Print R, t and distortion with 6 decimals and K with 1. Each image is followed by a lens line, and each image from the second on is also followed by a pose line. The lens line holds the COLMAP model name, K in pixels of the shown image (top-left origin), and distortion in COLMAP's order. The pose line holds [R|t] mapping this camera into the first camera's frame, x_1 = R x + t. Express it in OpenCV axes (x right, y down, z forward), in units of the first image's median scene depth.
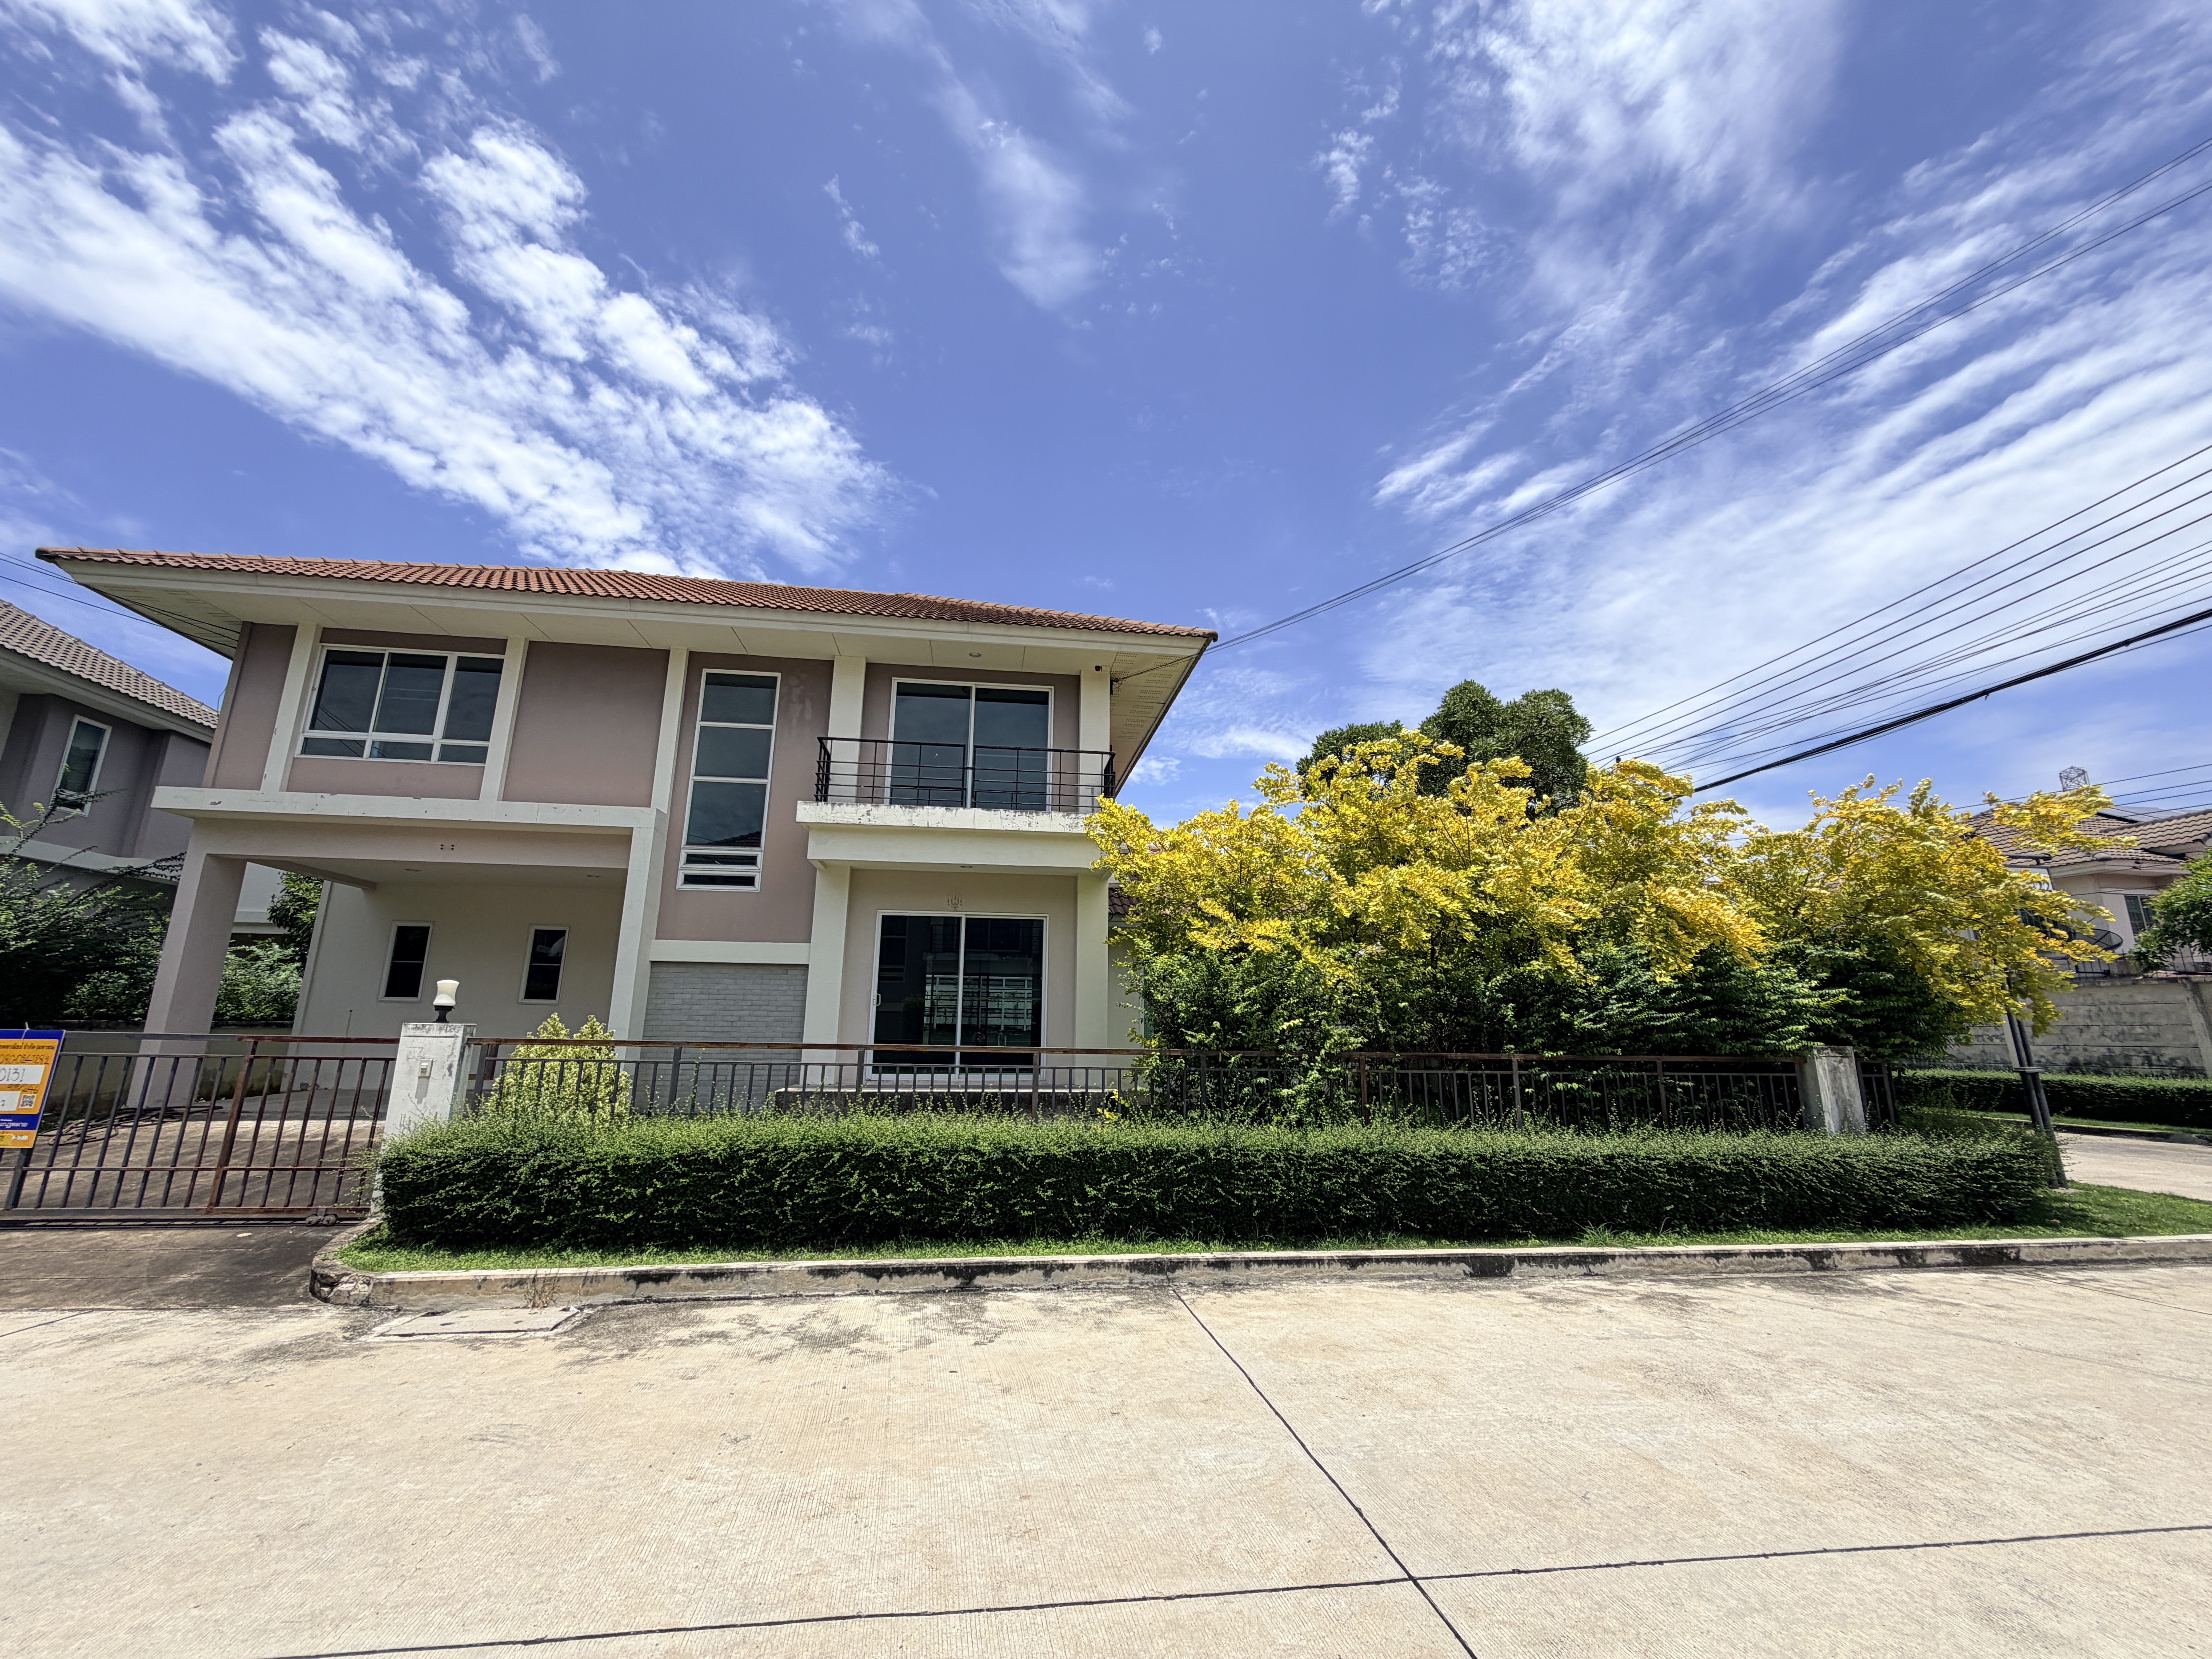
lens RADIAL K [[881.7, 0, 1100.2], [0, 881.7, 828.3], [0, 0, 1]] dist [0.000094, -0.000049]
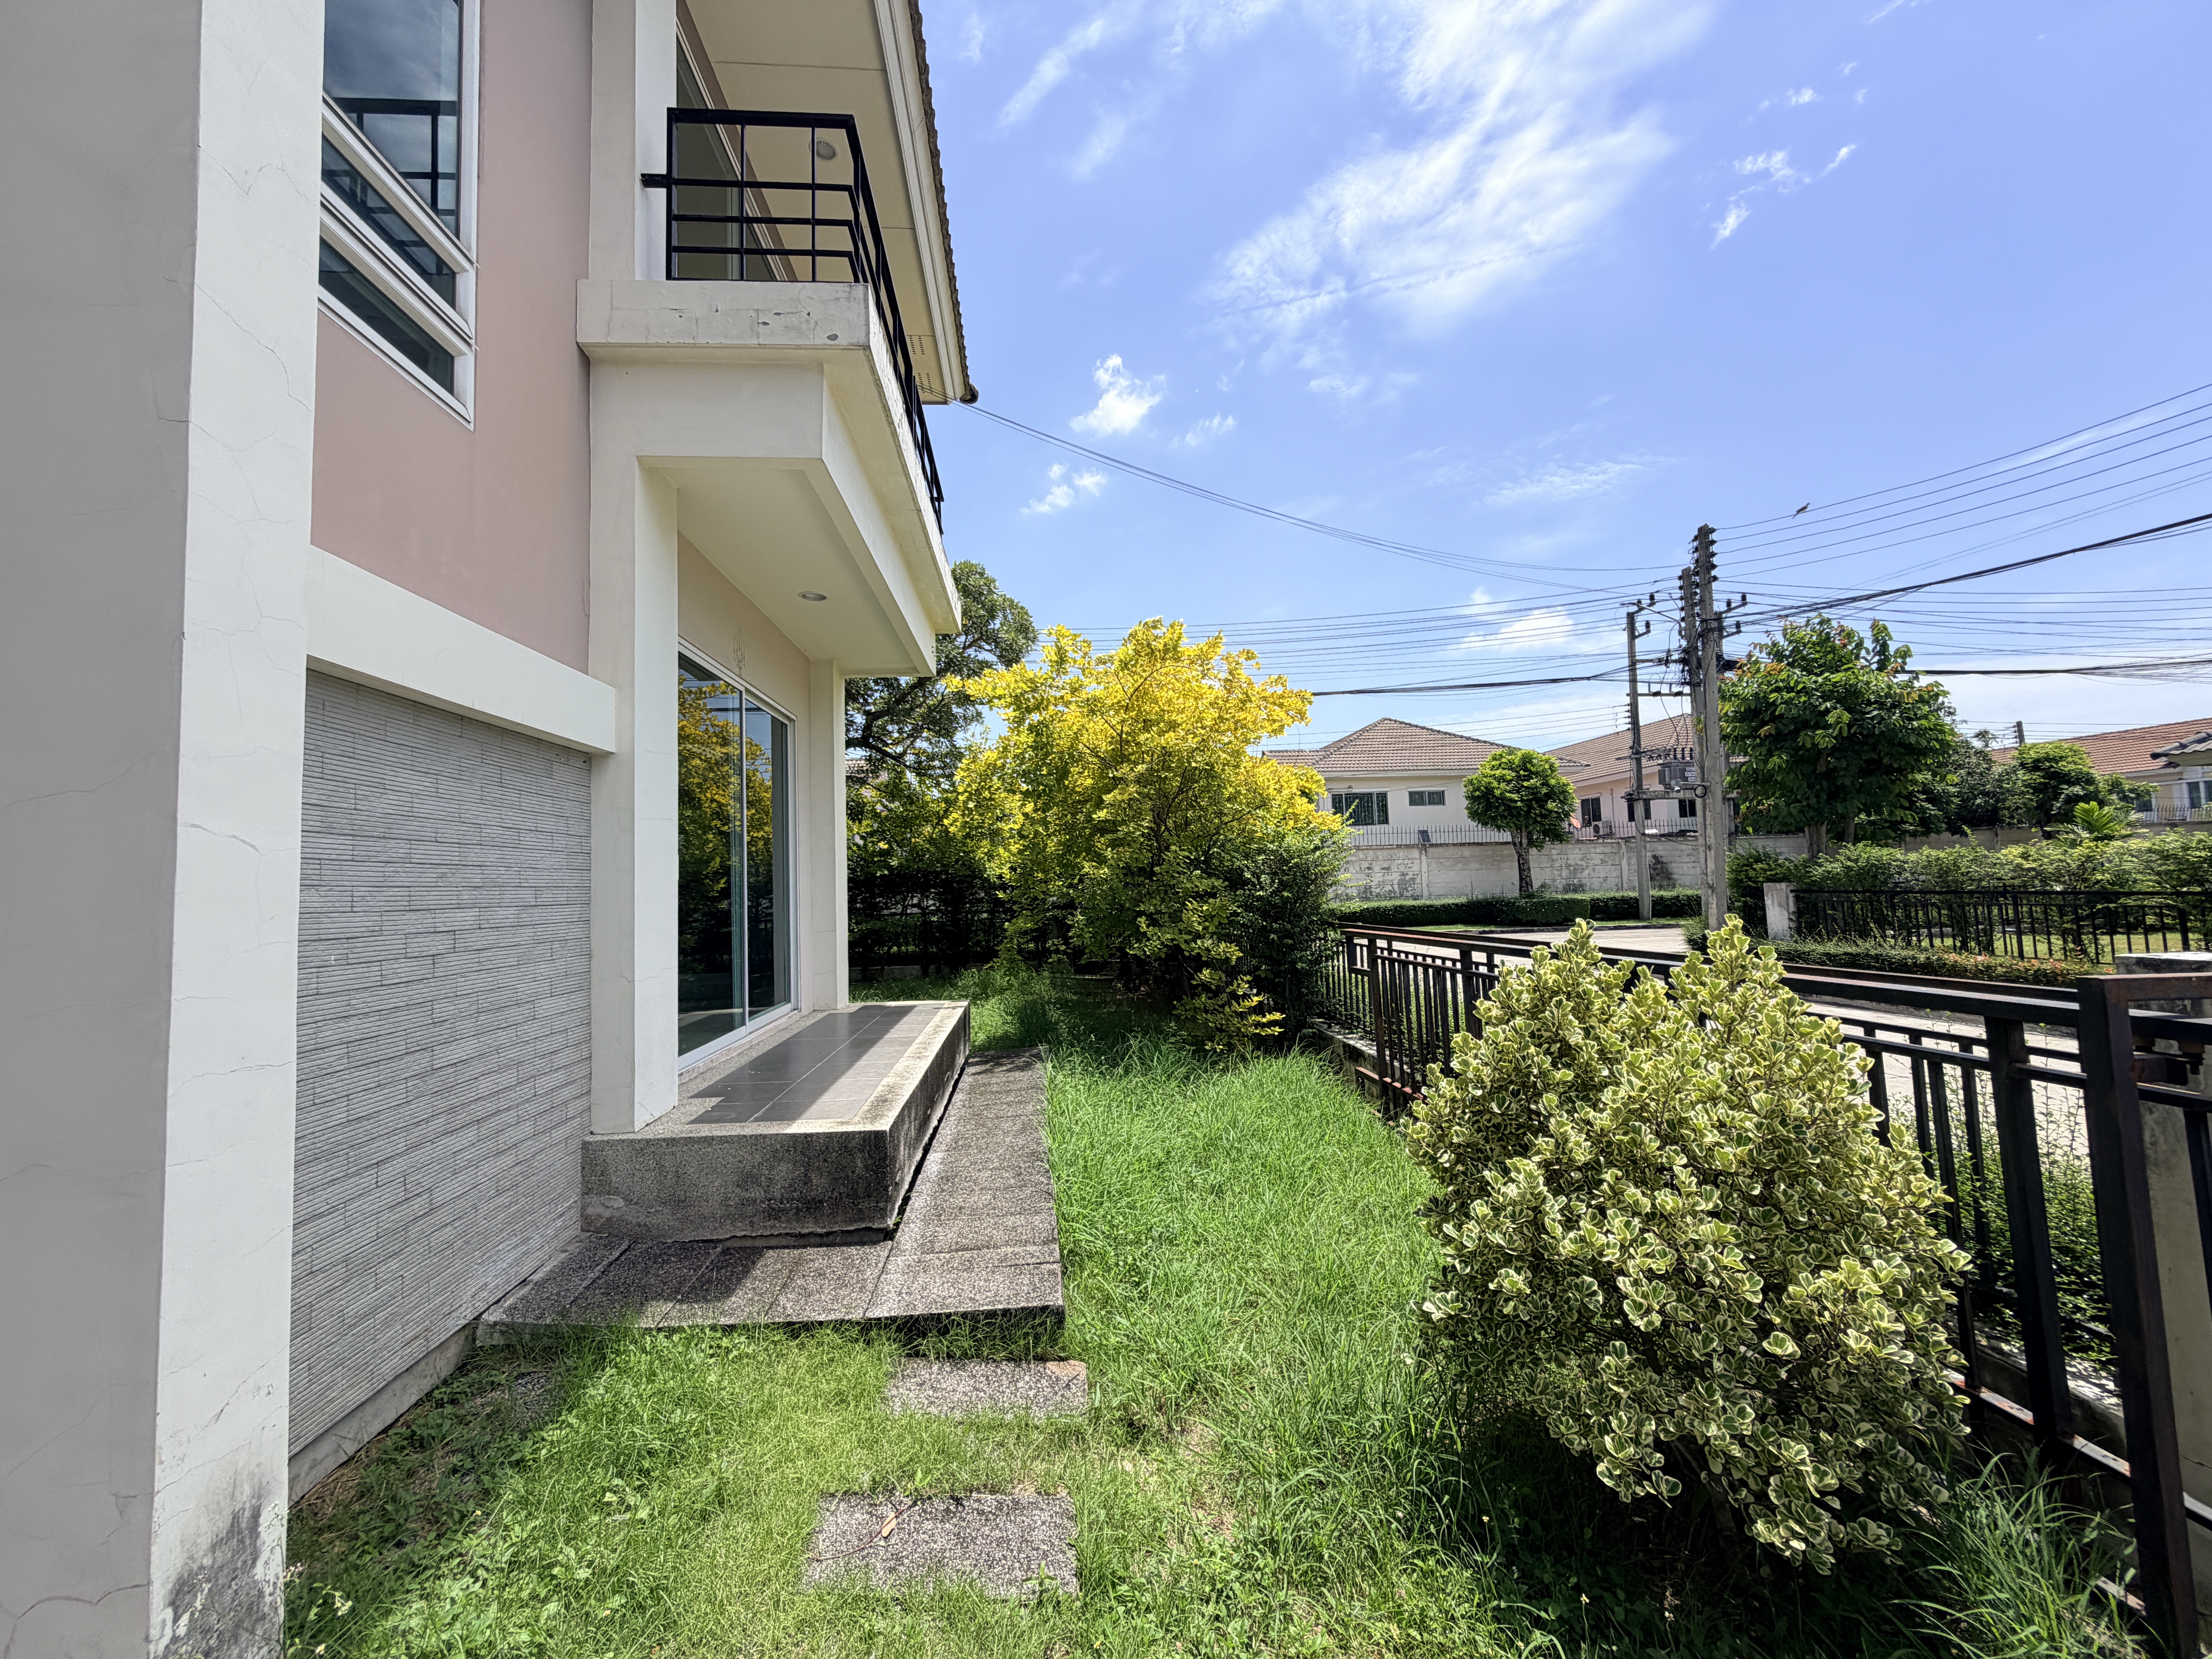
lens RADIAL K [[883.2, 0, 1096.0], [0, 883.2, 827.1], [0, 0, 1]] dist [0.001614, -0.000057]
pose [[0.062154, 0.051240, 0.996750, -0.989598], [-0.197709, 0.979523, -0.038026, 0.248955], [-0.978288, -0.194703, 0.071012, 1.271909]]
